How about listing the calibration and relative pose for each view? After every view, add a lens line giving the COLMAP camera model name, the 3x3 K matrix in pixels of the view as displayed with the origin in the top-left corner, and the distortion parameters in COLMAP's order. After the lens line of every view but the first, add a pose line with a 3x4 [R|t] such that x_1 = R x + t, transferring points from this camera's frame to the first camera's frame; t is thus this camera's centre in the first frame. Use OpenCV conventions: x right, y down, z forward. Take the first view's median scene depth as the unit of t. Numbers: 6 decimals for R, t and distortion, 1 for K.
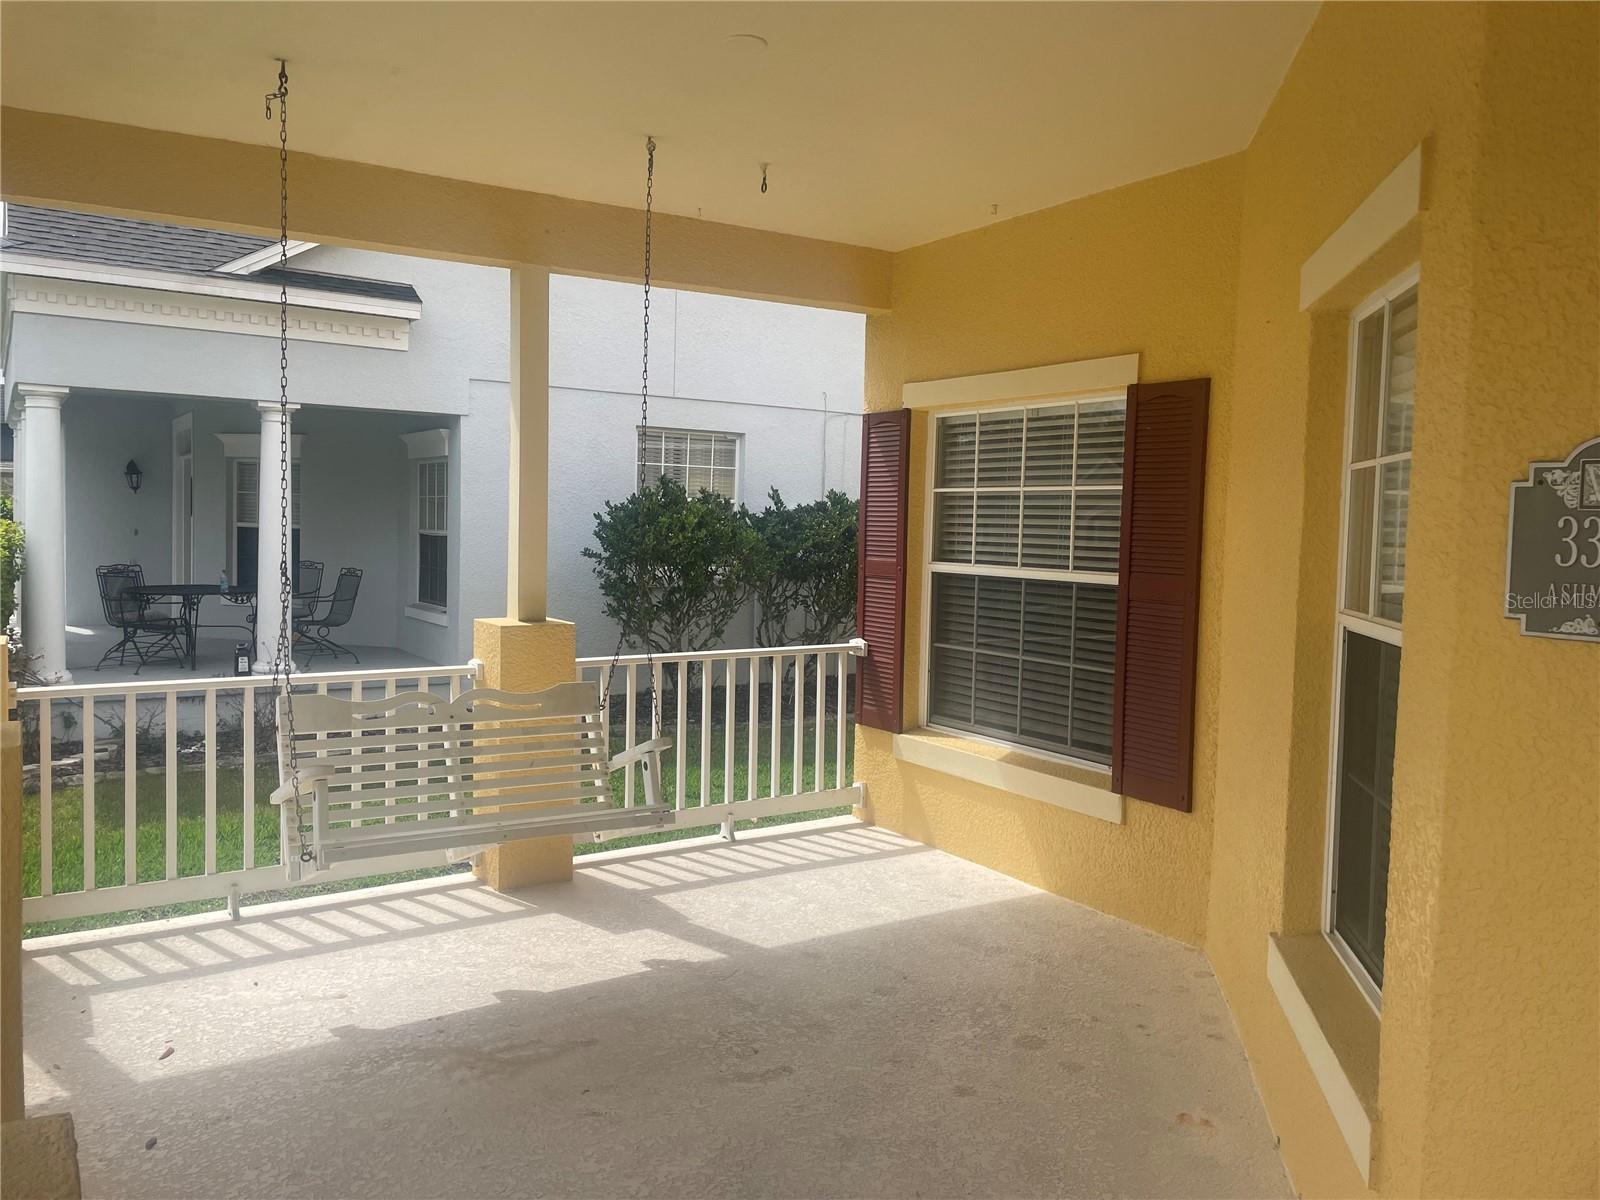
lens RADIAL K [[1189.5, 0, 805.3], [0, 1189.5, 607.9], [0, 0, 1]] dist [0.061495, -0.087188]
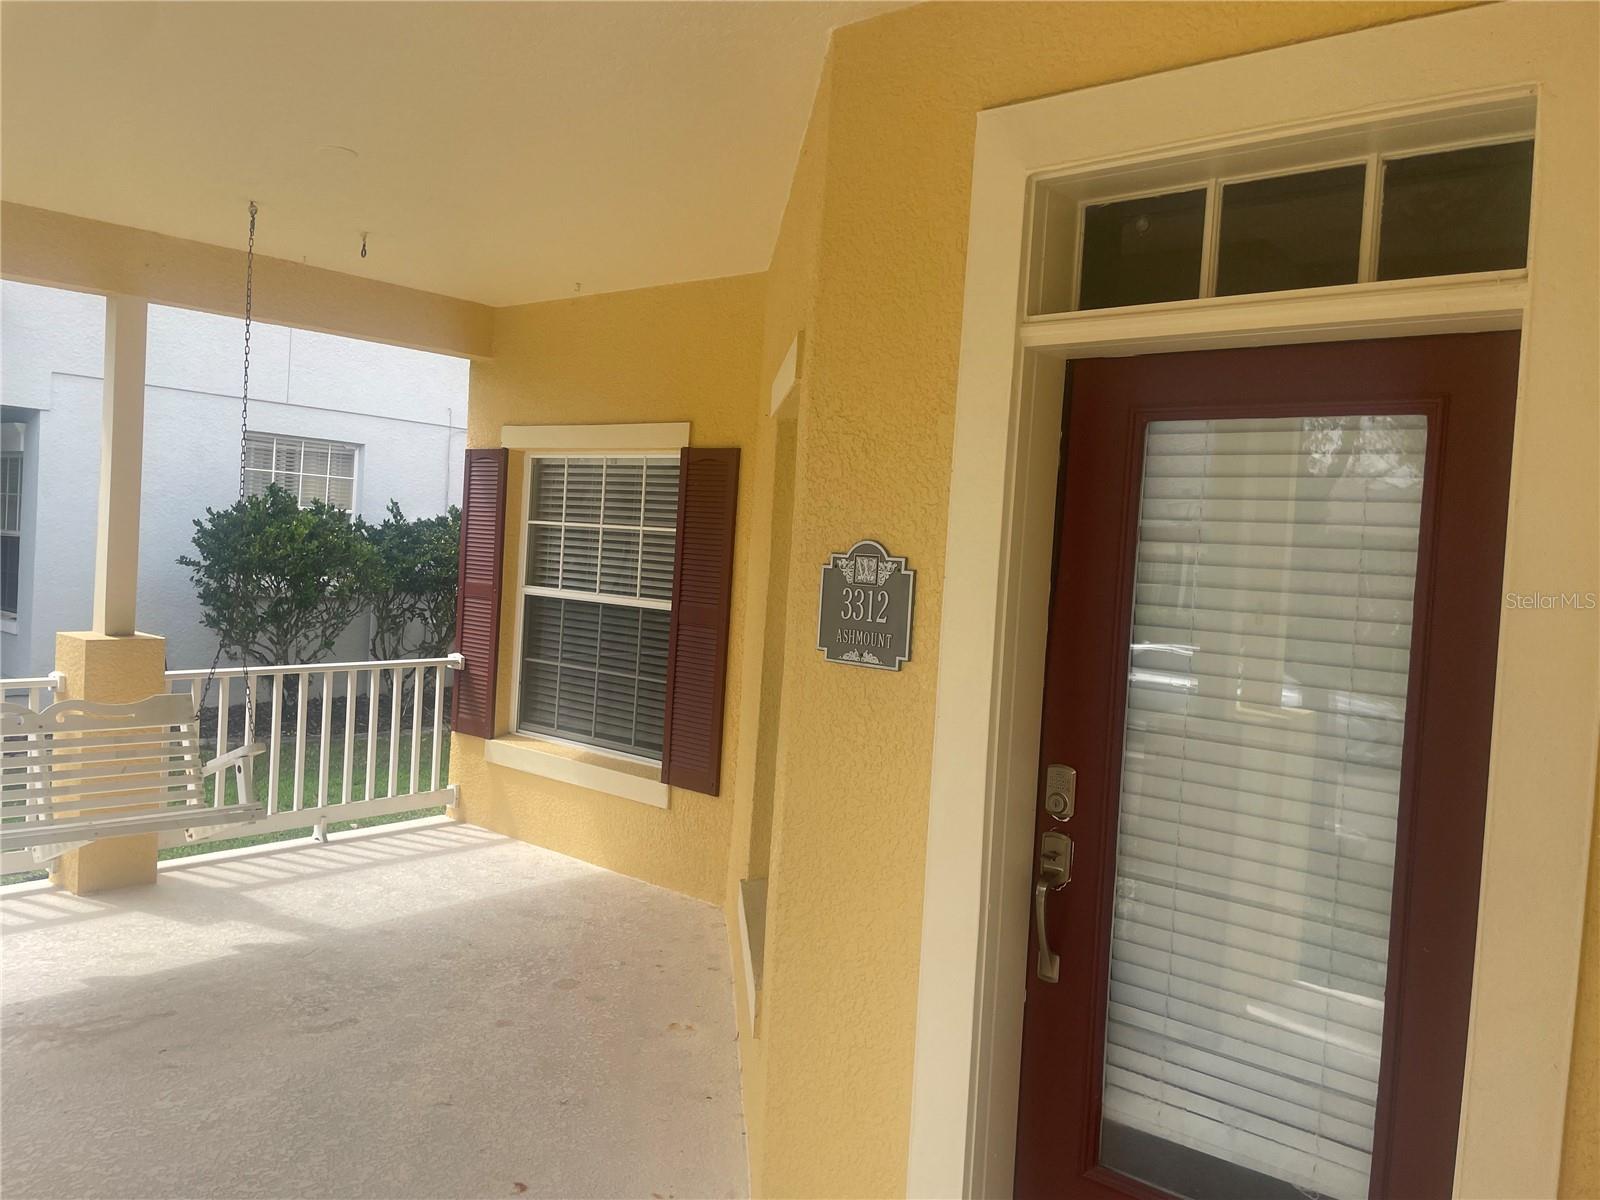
lens RADIAL K [[1188.6, 0, 787.4], [0, 1188.6, 596.9], [0, 0, 1]] dist [0.101611, -0.128473]
pose [[0.960801, 0.020905, 0.276451, 0.035285], [-0.015913, 0.999668, -0.020288, -0.009581], [-0.276783, 0.015094, 0.960814, -0.165380]]
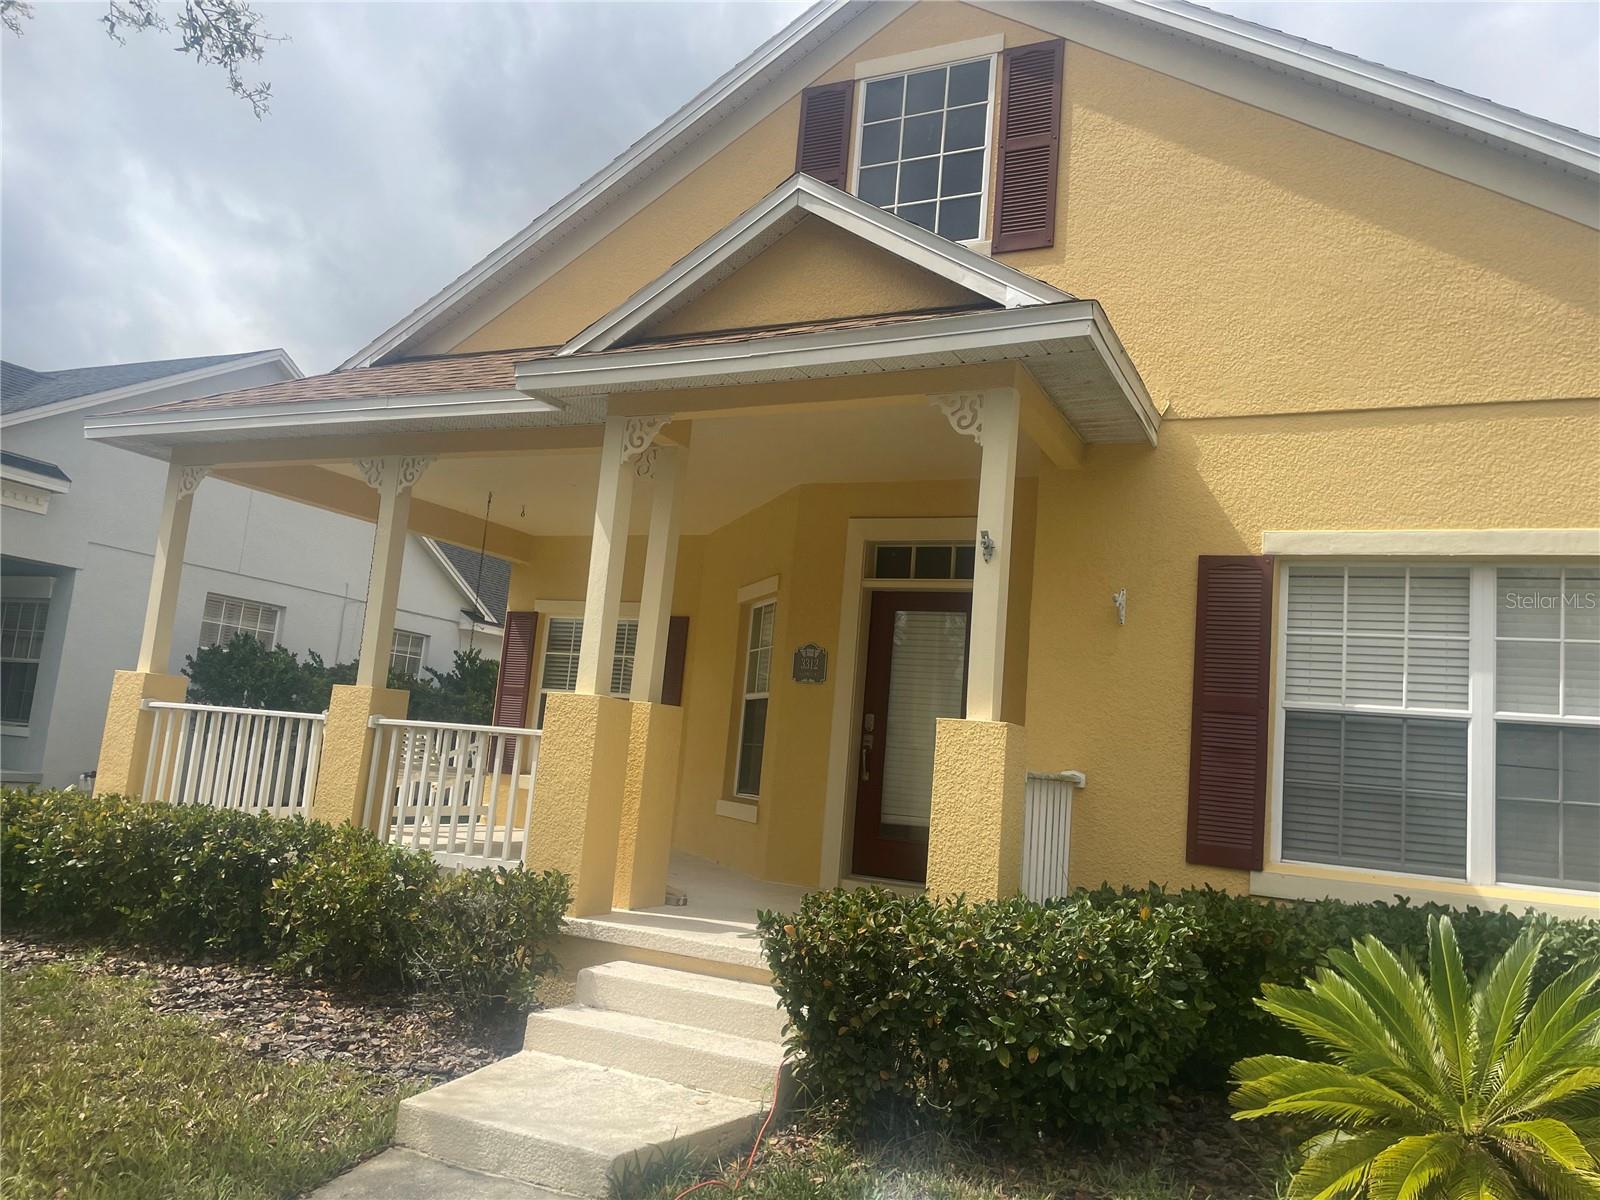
lens RADIAL K [[1188.6, 0, 787.4], [0, 1188.6, 596.9], [0, 0, 1]] dist [0.101611, -0.128473]
pose [[0.855261, 0.122727, 0.503455, -0.623844], [-0.029084, 0.981387, -0.189825, 0.196392], [-0.517380, 0.147707, 0.842912, -1.017565]]
